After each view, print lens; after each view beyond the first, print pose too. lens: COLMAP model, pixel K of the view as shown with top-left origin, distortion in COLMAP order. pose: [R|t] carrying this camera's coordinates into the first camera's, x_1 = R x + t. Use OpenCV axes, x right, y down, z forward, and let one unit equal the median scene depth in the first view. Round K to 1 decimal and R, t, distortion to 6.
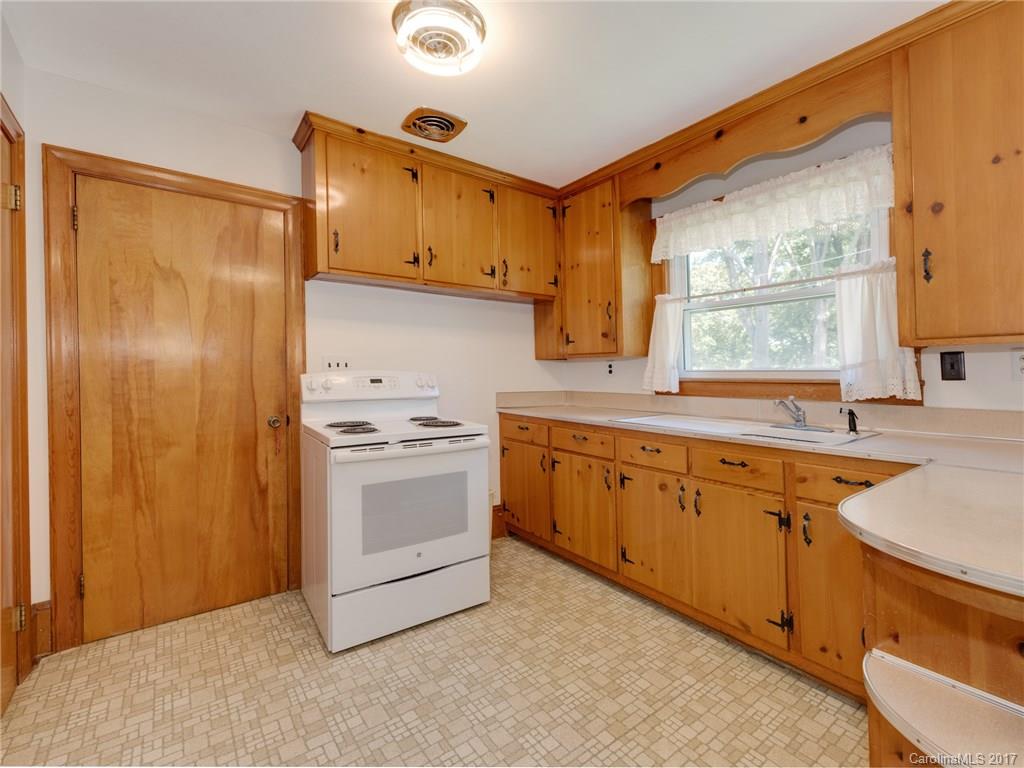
lens RADIAL K [[440.7, 0, 539.6], [0, 440.7, 372.6], [0, 0, 1]] dist [0.001258, -0.000153]
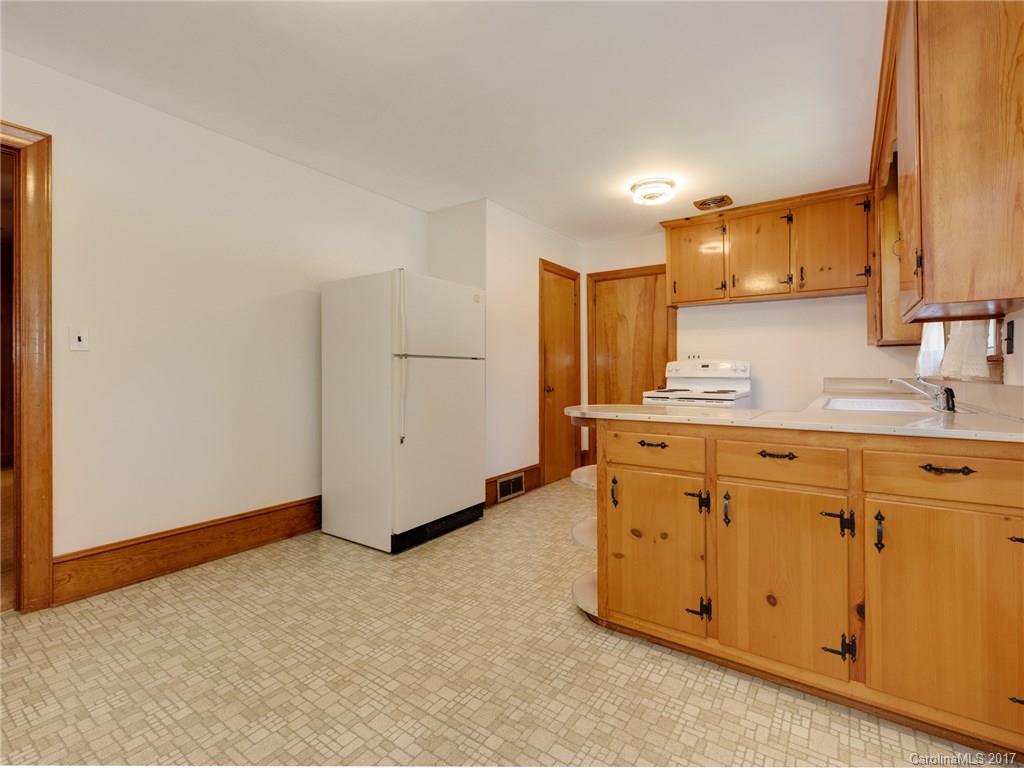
lens RADIAL K [[487.6, 0, 559.7], [0, 487.6, 368.2], [0, 0, 1]] dist [0.011992, -0.000422]
pose [[0.363492, -0.008116, -0.931562, 1.081179], [0.004576, 0.999966, -0.006927, 0.035920], [0.931586, -0.001745, 0.363517, -0.134052]]
